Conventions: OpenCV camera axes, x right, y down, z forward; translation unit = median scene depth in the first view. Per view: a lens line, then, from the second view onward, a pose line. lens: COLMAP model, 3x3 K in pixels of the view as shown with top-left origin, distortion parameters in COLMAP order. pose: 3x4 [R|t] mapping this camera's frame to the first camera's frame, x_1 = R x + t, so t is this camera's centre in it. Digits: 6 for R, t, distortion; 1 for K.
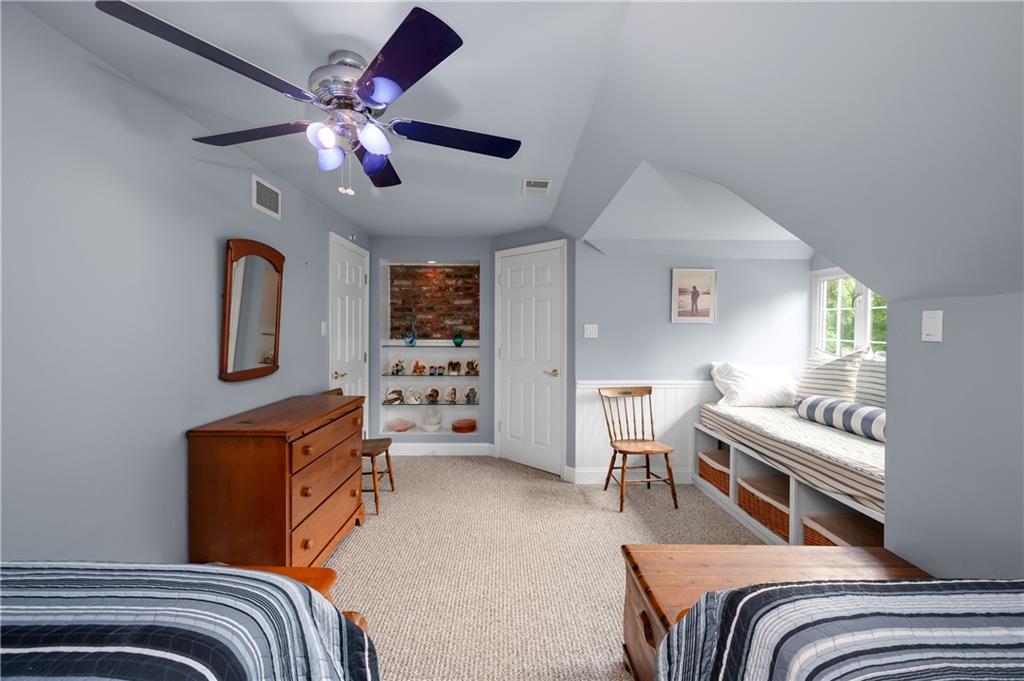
lens RADIAL K [[432.5, 0, 523.4], [0, 432.5, 336.5], [0, 0, 1]] dist [-0.001040, -0.000028]
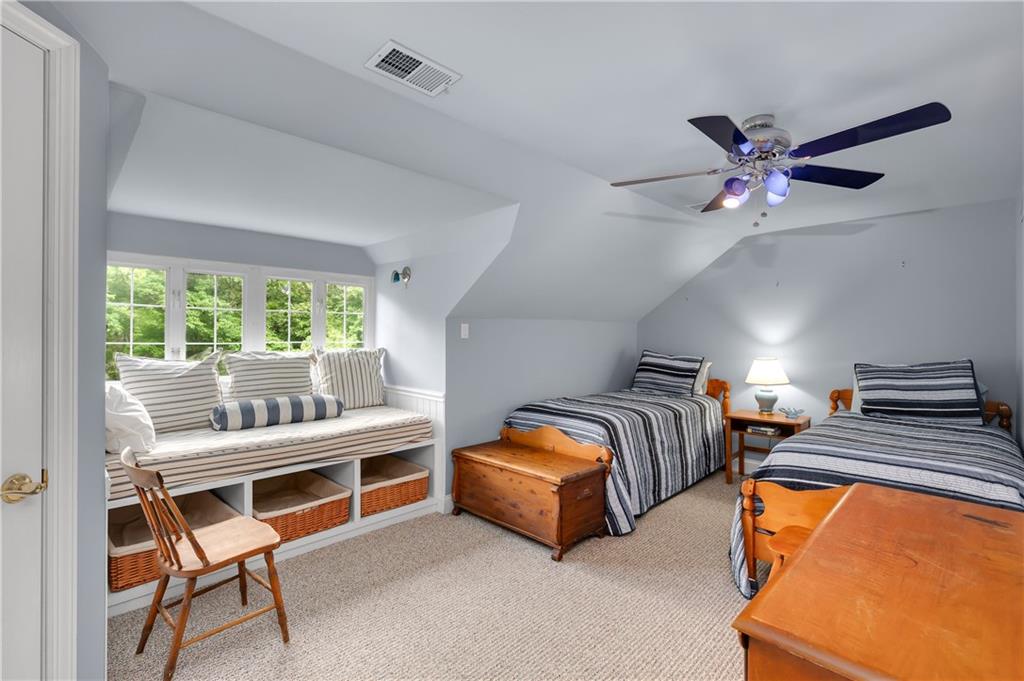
lens RADIAL K [[432.5, 0, 523.4], [0, 432.5, 336.5], [0, 0, 1]] dist [-0.001040, -0.000028]
pose [[-0.674485, -0.002383, 0.738285, -0.529135], [0.005435, 0.999952, 0.008193, -0.010068], [-0.738269, 0.009539, -0.674439, 1.440370]]
